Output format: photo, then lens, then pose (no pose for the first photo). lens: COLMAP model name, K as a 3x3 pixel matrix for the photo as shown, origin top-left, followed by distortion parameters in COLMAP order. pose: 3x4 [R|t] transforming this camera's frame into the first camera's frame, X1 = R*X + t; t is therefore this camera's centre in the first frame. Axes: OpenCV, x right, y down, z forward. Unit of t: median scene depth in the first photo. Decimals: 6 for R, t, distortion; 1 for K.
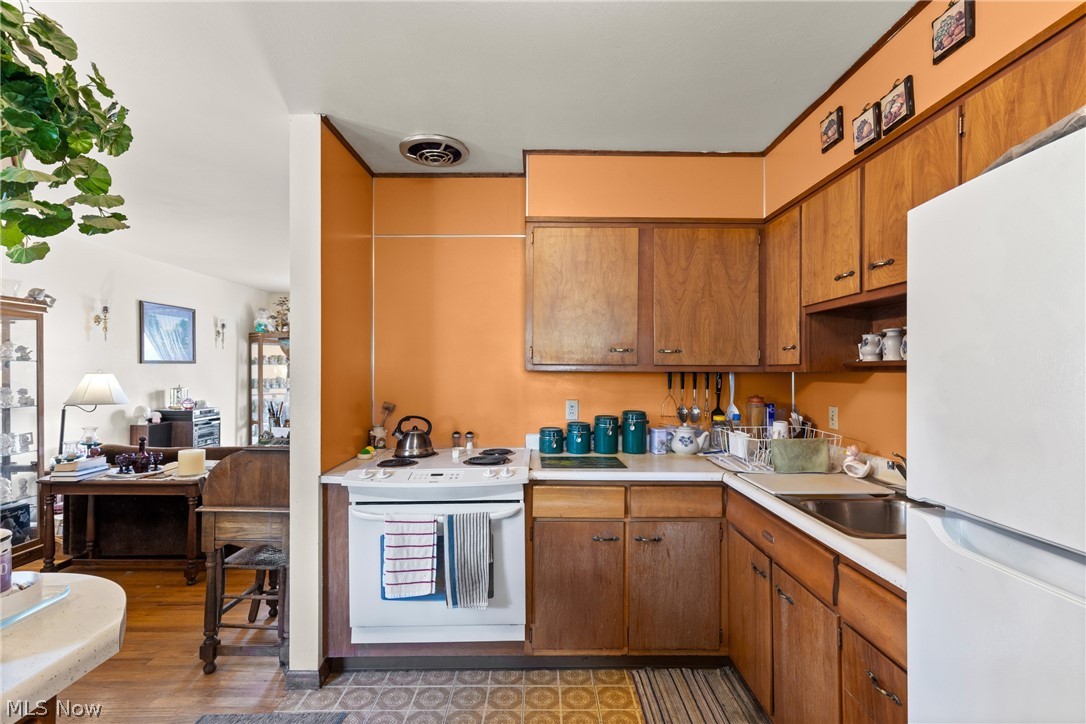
lens RADIAL K [[488.2, 0, 539.6], [0, 488.2, 366.3], [0, 0, 1]] dist [0.004424, 0.000896]
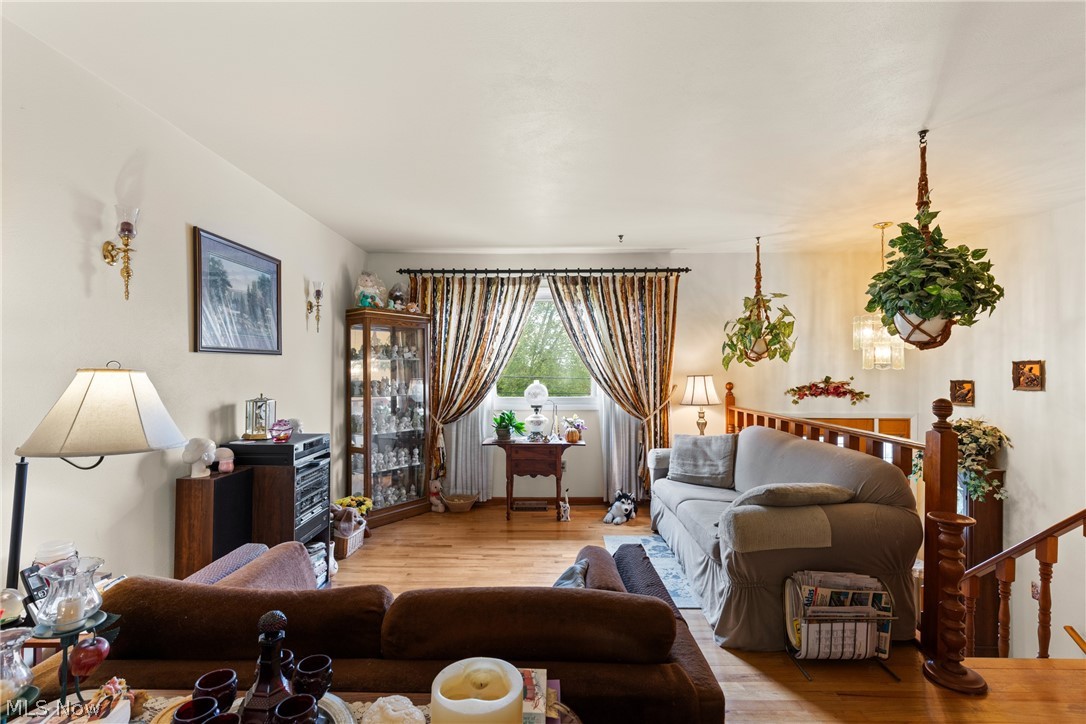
lens RADIAL K [[488.2, 0, 541.9], [0, 488.2, 367.4], [0, 0, 1]] dist [0.004424, 0.000896]
pose [[0.999810, 0.001005, -0.019490, -0.470014], [-0.001005, 0.999999, 0.000045, 0.009925], [0.019490, -0.000026, 0.999810, 0.528794]]
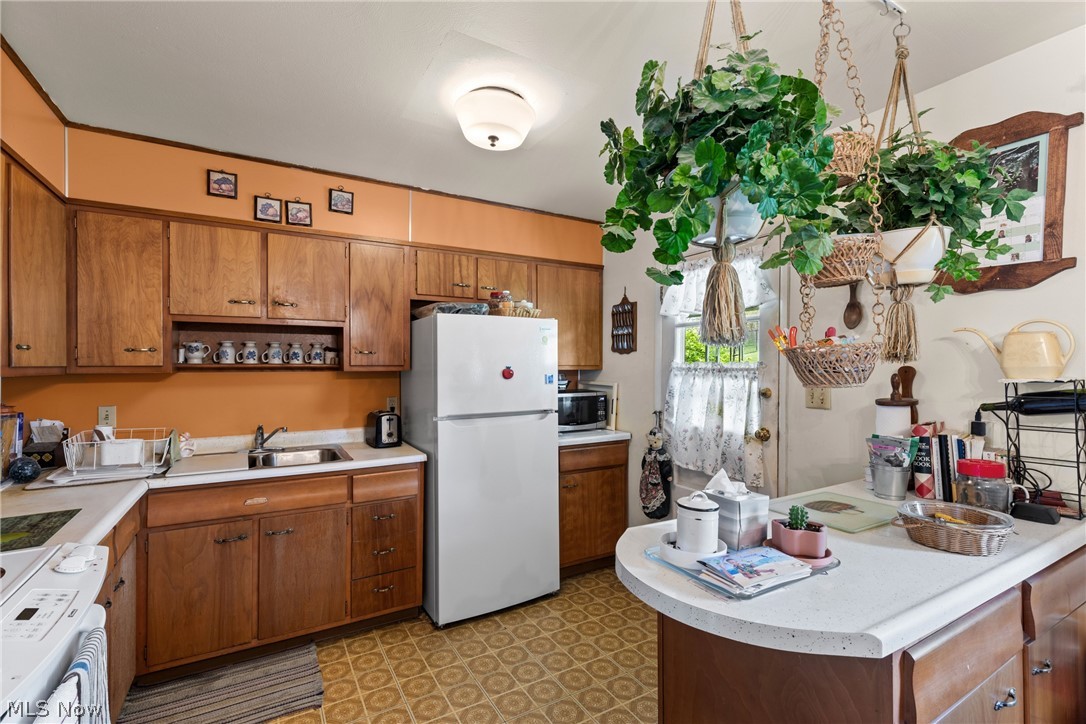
lens RADIAL K [[488.2, 0, 538.4], [0, 488.2, 362.5], [0, 0, 1]] dist [0.004424, 0.000896]
pose [[-0.492745, 0.000403, 0.870174, -0.385322], [-0.008249, 0.999953, -0.005134, -0.006192], [-0.870135, -0.009708, -0.492719, 0.375474]]
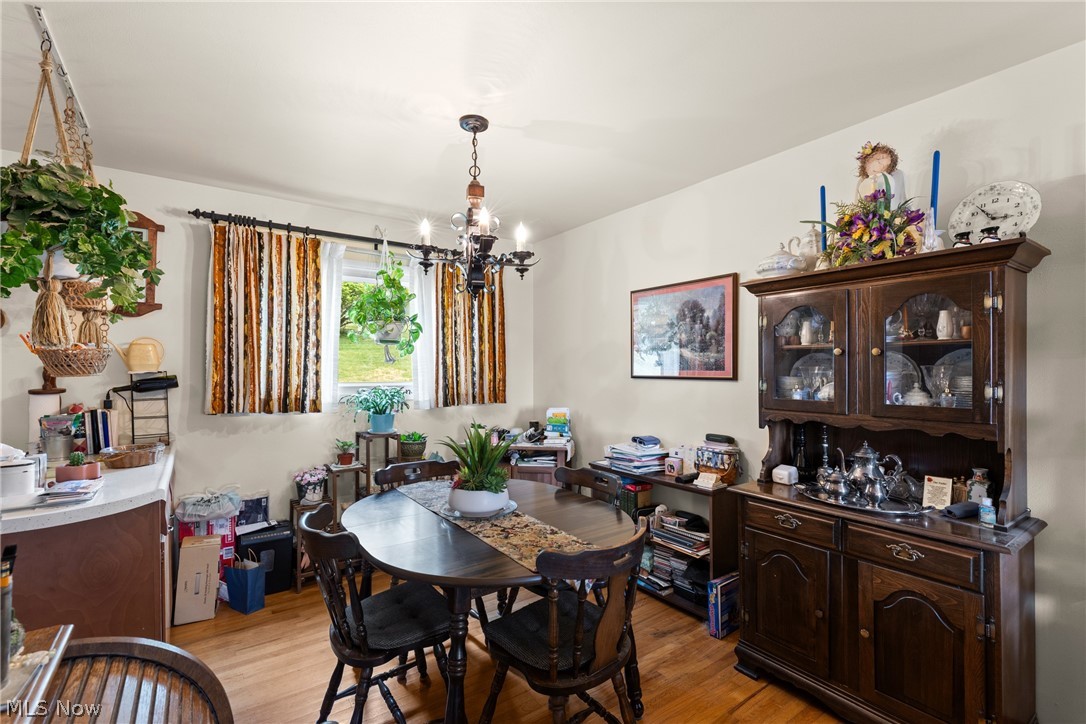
lens RADIAL K [[488.2, 0, 534.6], [0, 488.2, 370.2], [0, 0, 1]] dist [0.004424, 0.000896]
pose [[-0.829426, 0.002492, -0.558610, -0.316976], [0.002215, 0.999997, 0.001171, 0.000067], [0.558611, -0.000266, -0.829429, 0.661757]]
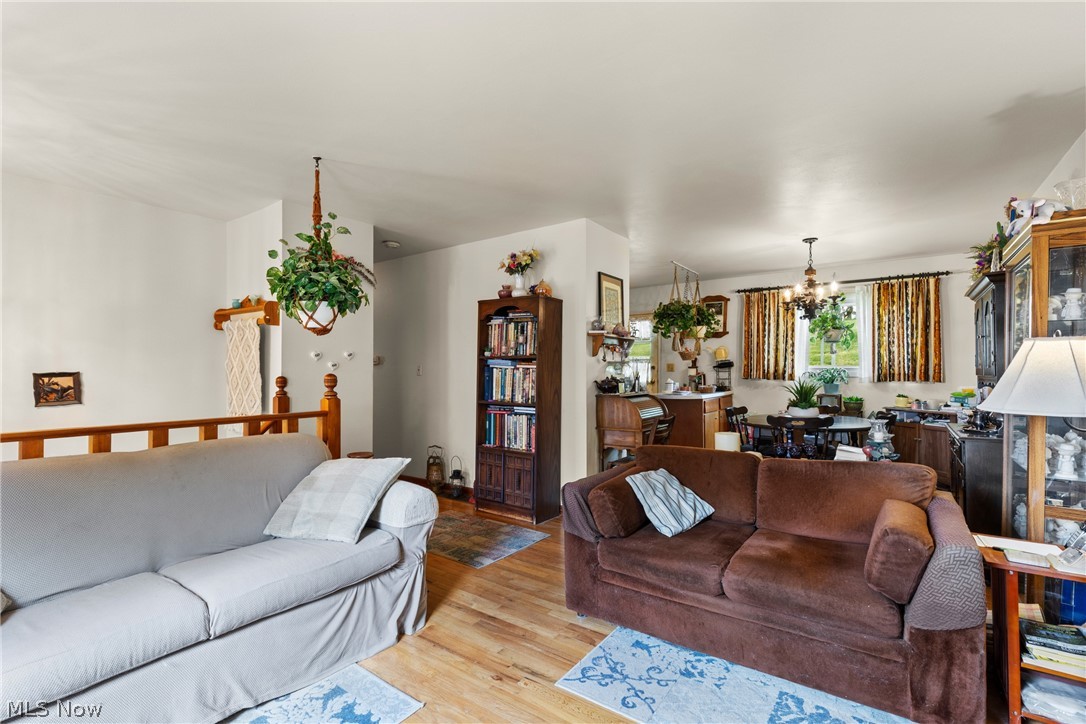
lens RADIAL K [[488.2, 0, 539.8], [0, 488.2, 368.9], [0, 0, 1]] dist [0.004424, 0.000896]
pose [[-0.799024, -0.000325, 0.601300, -0.699785], [-0.003404, 0.999986, -0.003983, 0.036005], [-0.601290, -0.005229, -0.799014, 1.391450]]
